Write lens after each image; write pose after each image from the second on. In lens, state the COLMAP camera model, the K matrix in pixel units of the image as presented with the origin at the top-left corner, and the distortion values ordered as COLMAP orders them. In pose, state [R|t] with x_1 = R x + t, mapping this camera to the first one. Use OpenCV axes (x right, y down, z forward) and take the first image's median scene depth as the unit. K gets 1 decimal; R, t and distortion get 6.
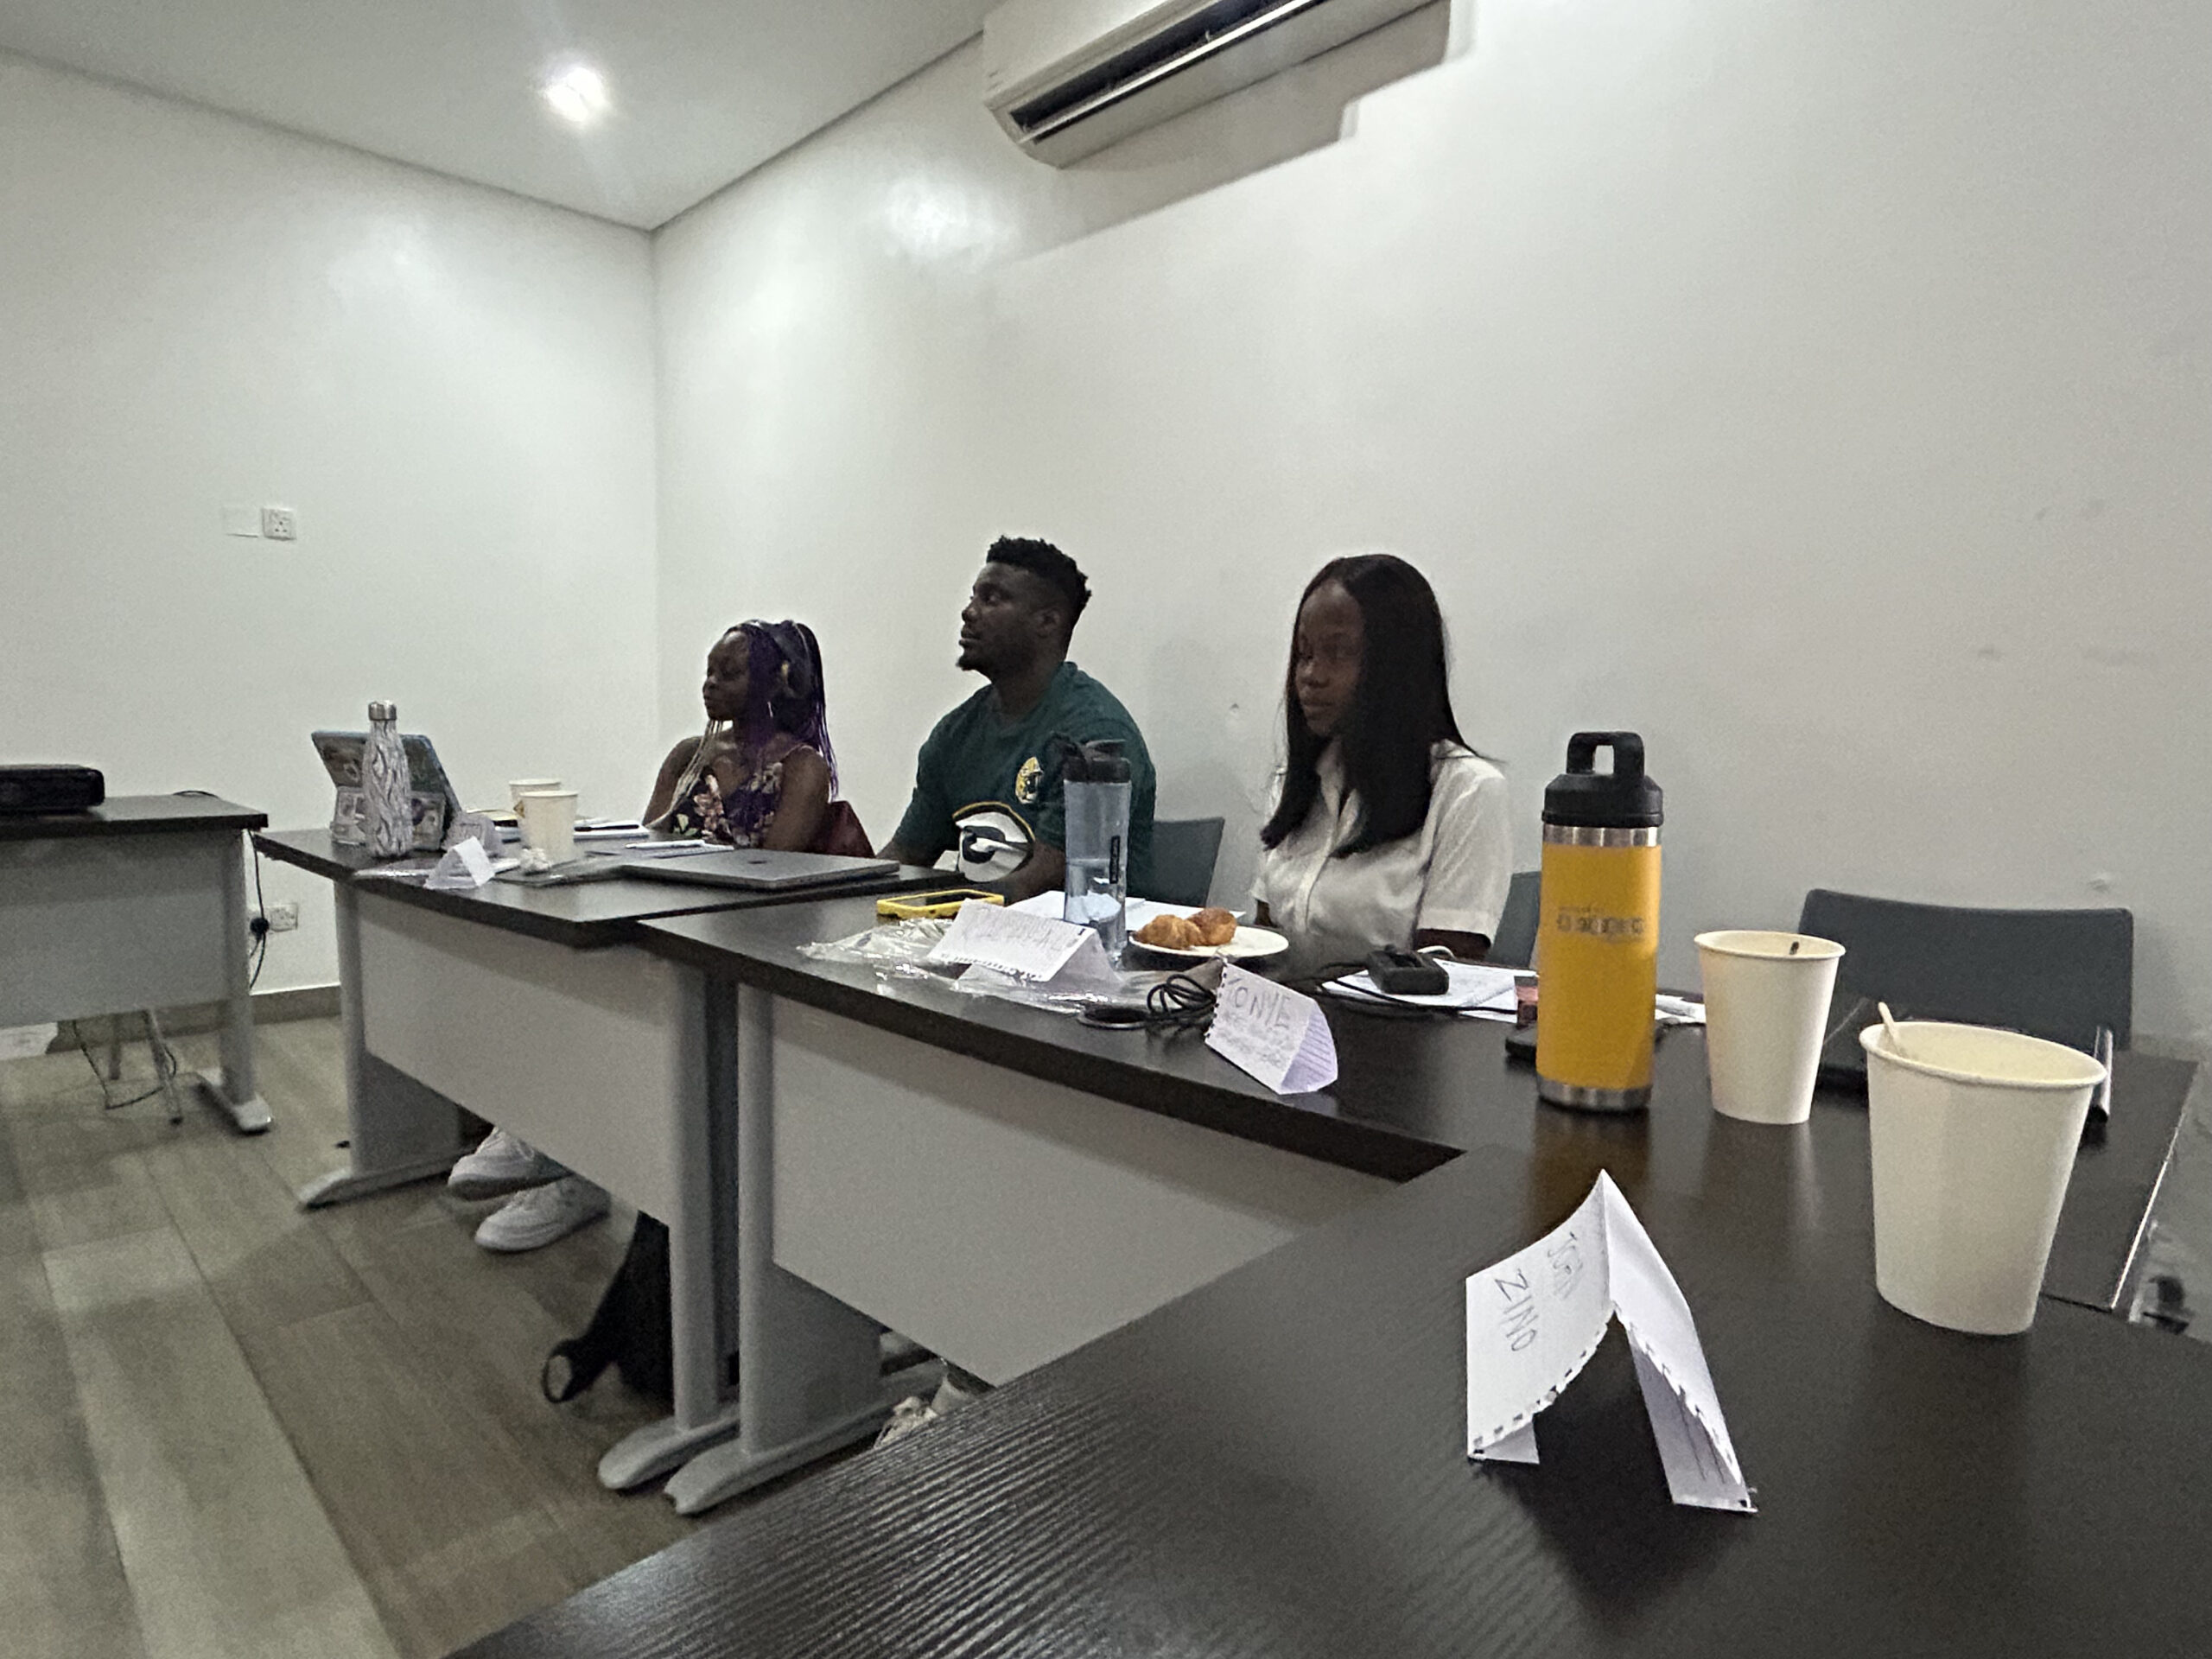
lens RADIAL K [[1261.6, 0, 1114.3], [0, 1261.6, 825.3], [0, 0, 1]] dist [-0.003359, -0.000488]
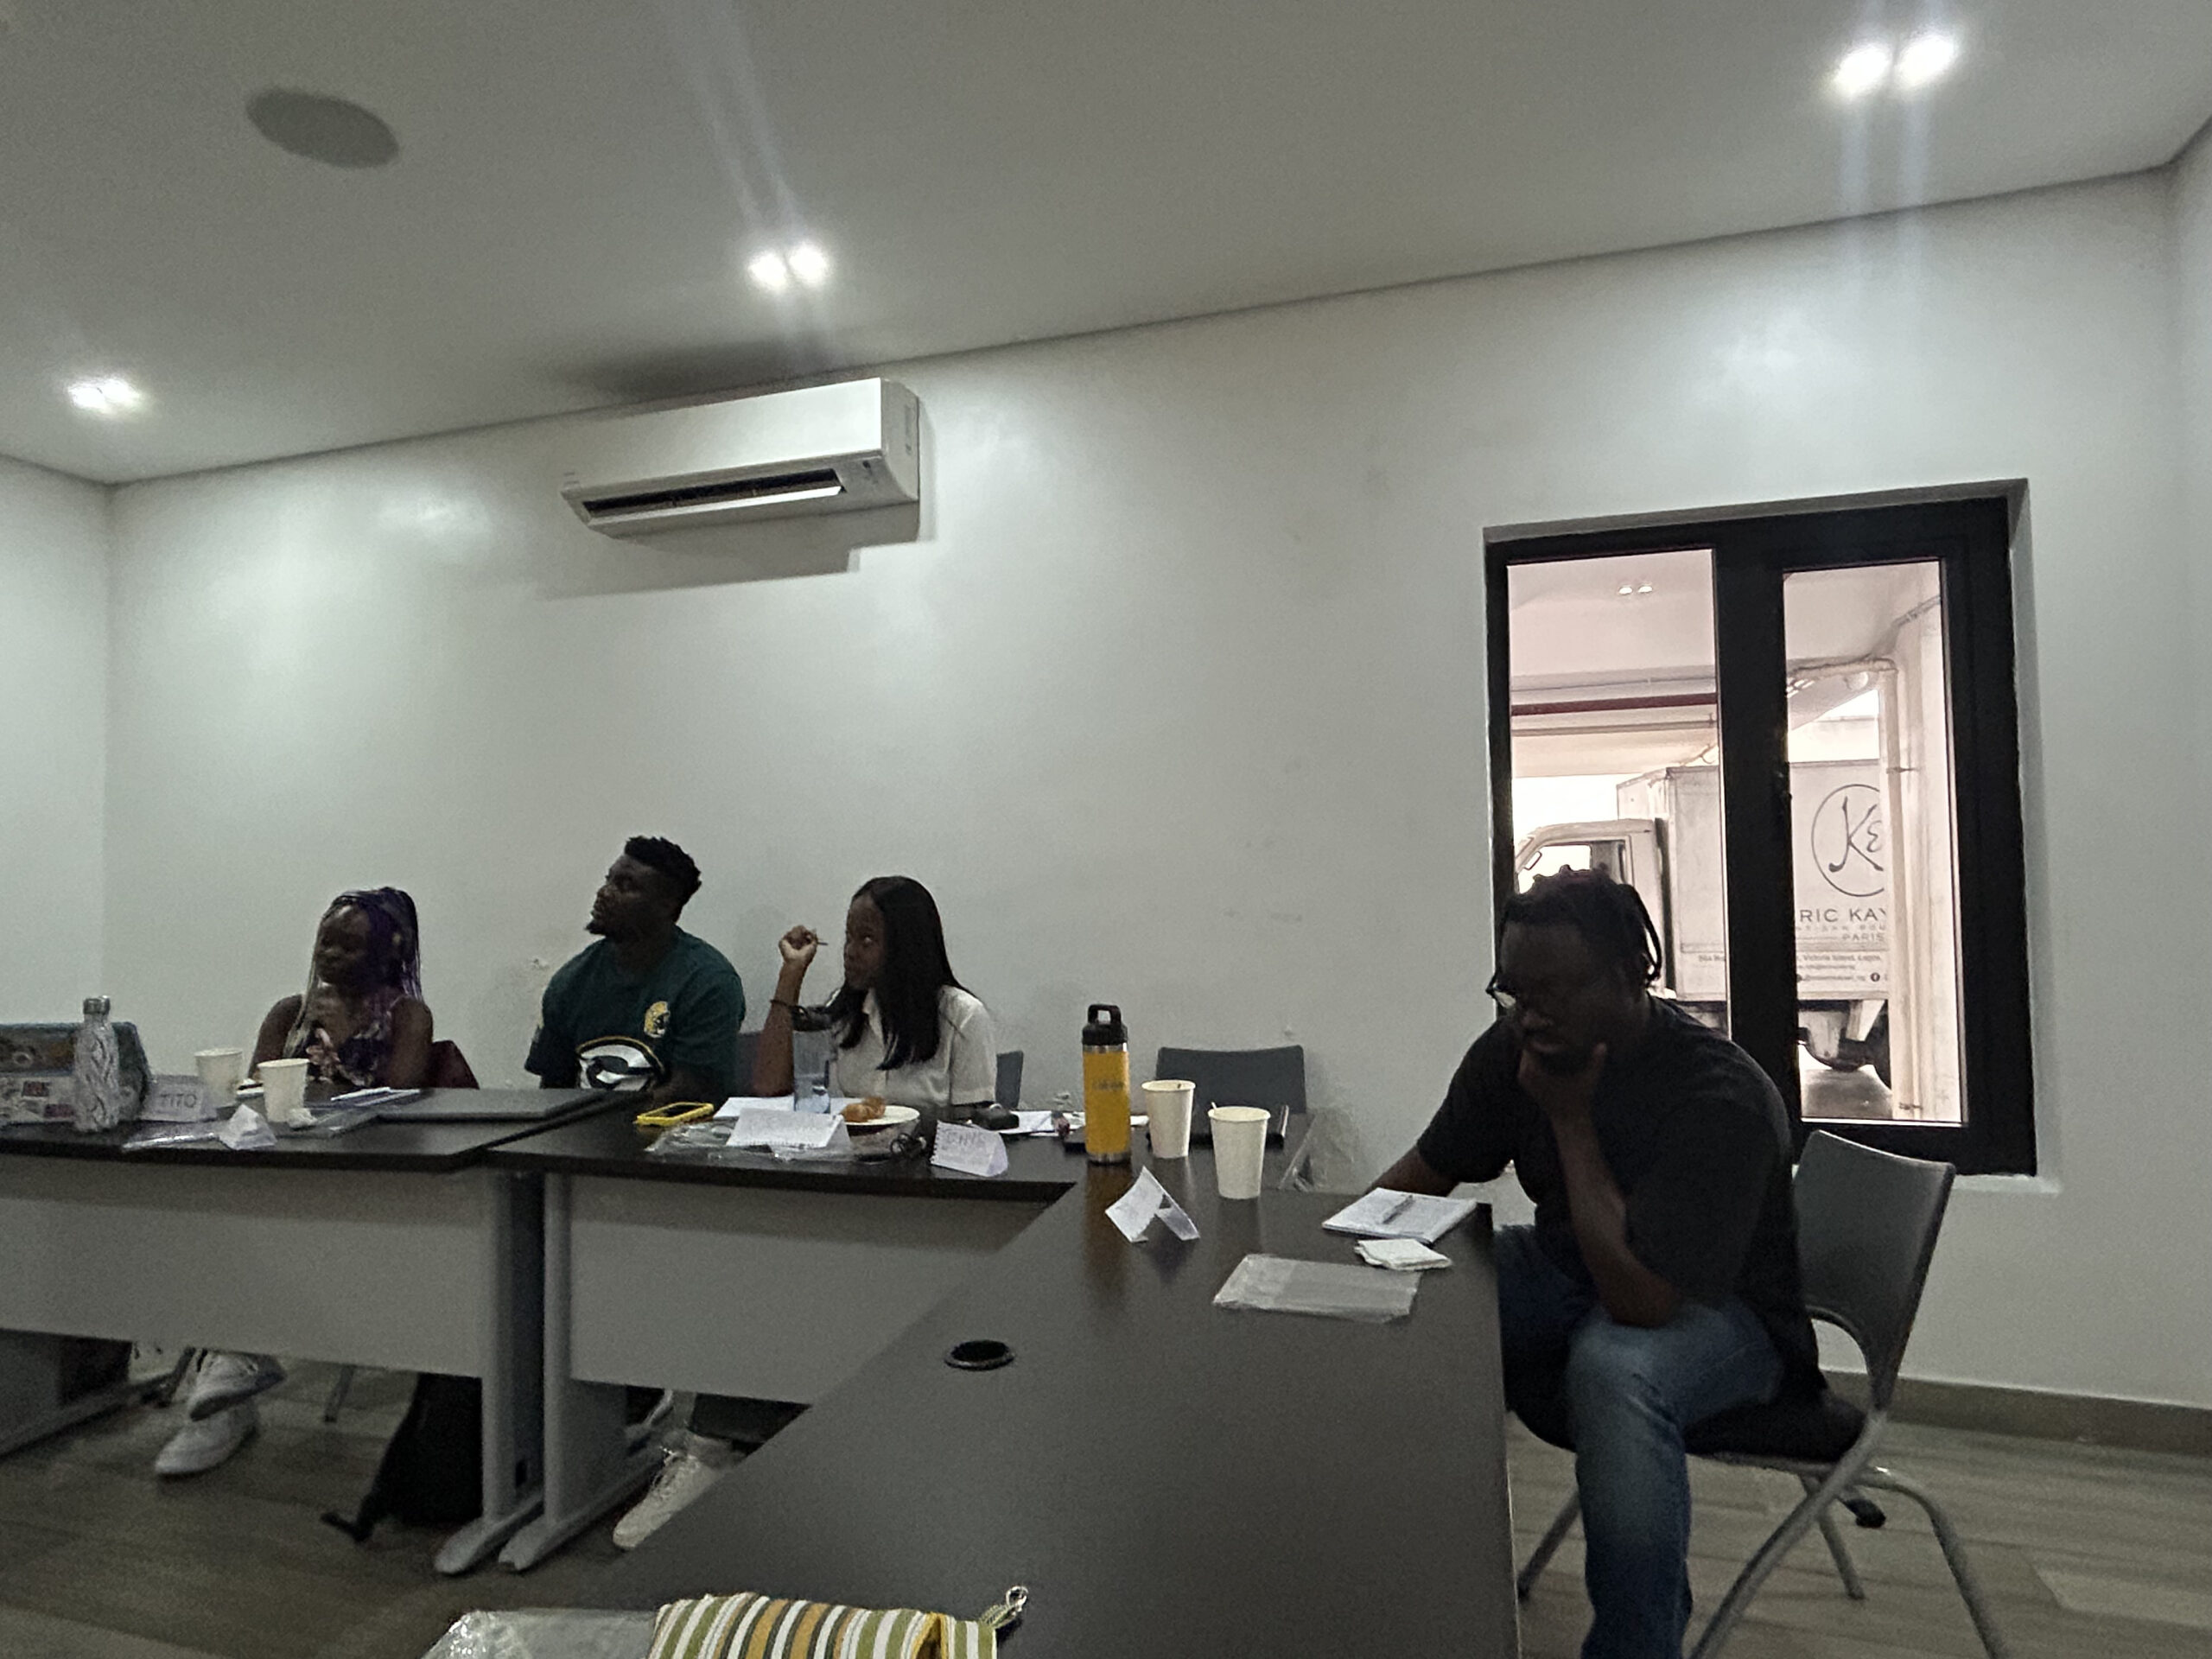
lens RADIAL K [[1264.0, 0, 1093.9], [0, 1264.0, 829.1], [0, 0, 1]] dist [-0.005944, -0.000479]
pose [[0.880760, -0.012690, 0.473394, -0.377534], [0.071574, 0.991725, -0.106581, -0.073412], [-0.468124, 0.127755, 0.874379, -0.565937]]
